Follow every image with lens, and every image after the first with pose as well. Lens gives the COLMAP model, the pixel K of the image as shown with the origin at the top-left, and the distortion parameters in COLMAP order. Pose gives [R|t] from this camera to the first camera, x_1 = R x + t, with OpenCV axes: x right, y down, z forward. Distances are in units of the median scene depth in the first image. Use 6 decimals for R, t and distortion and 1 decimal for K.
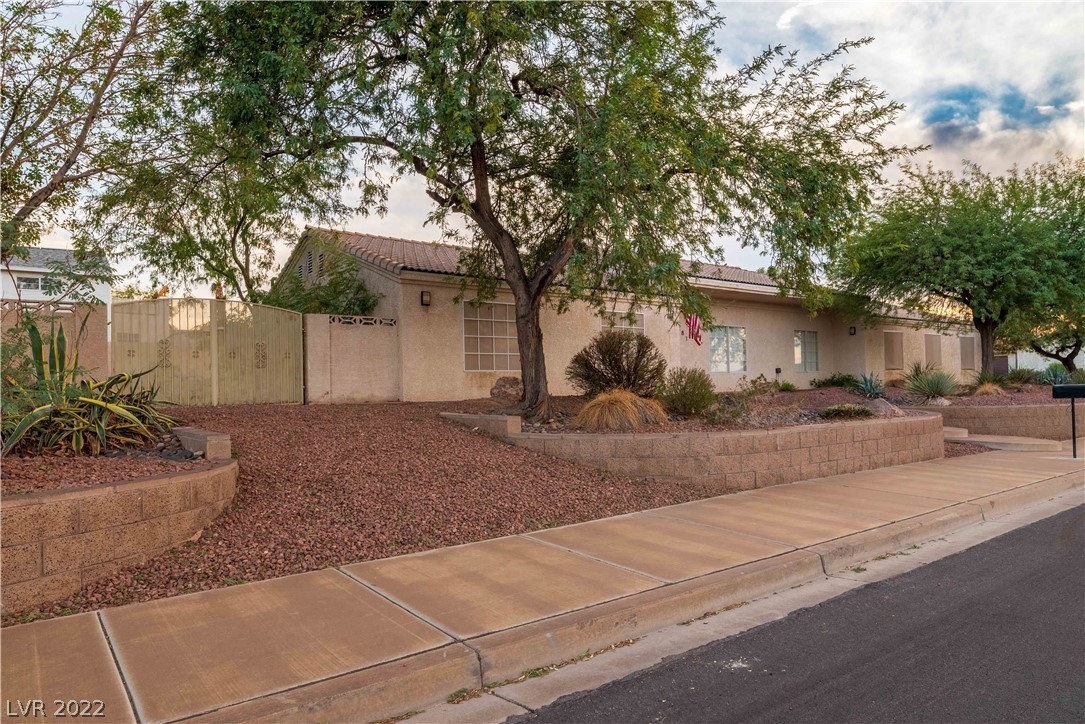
lens RADIAL K [[658.5, 0, 575.8], [0, 658.5, 358.4], [0, 0, 1]] dist [0.001679, -0.000336]
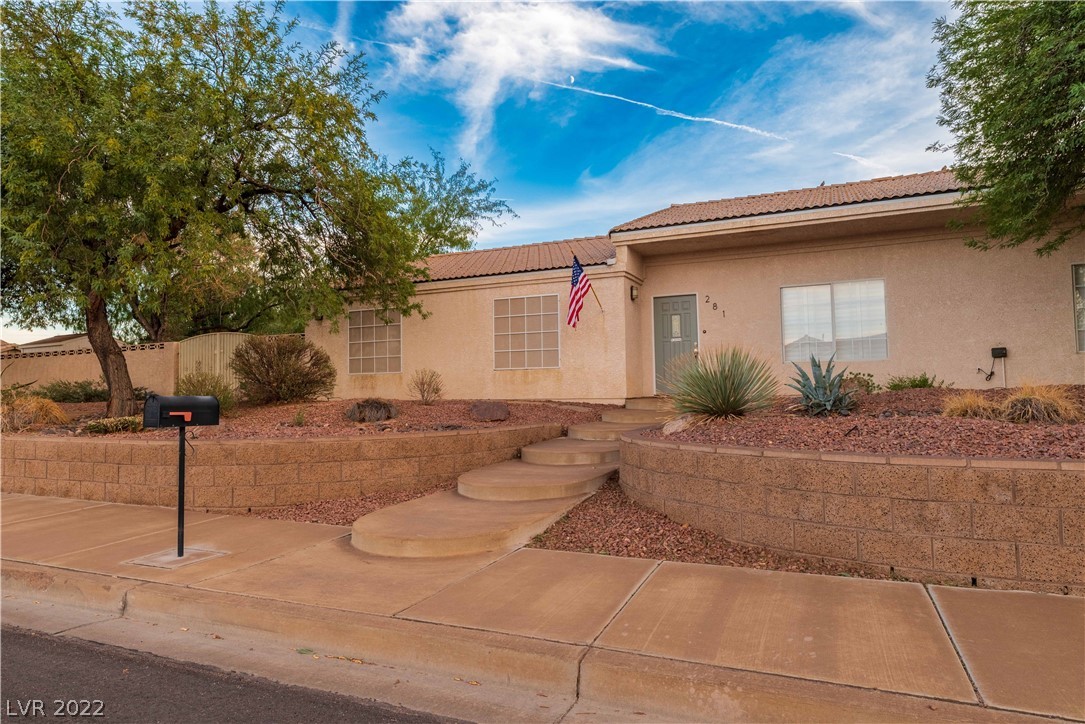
lens RADIAL K [[658.5, 0, 575.8], [0, 658.5, 358.4], [0, 0, 1]] dist [0.001679, -0.000336]
pose [[0.498759, -0.029046, -0.866254, 0.760580], [0.042897, 0.999041, -0.008799, 0.017219], [0.865679, -0.032771, 0.499527, 0.596639]]
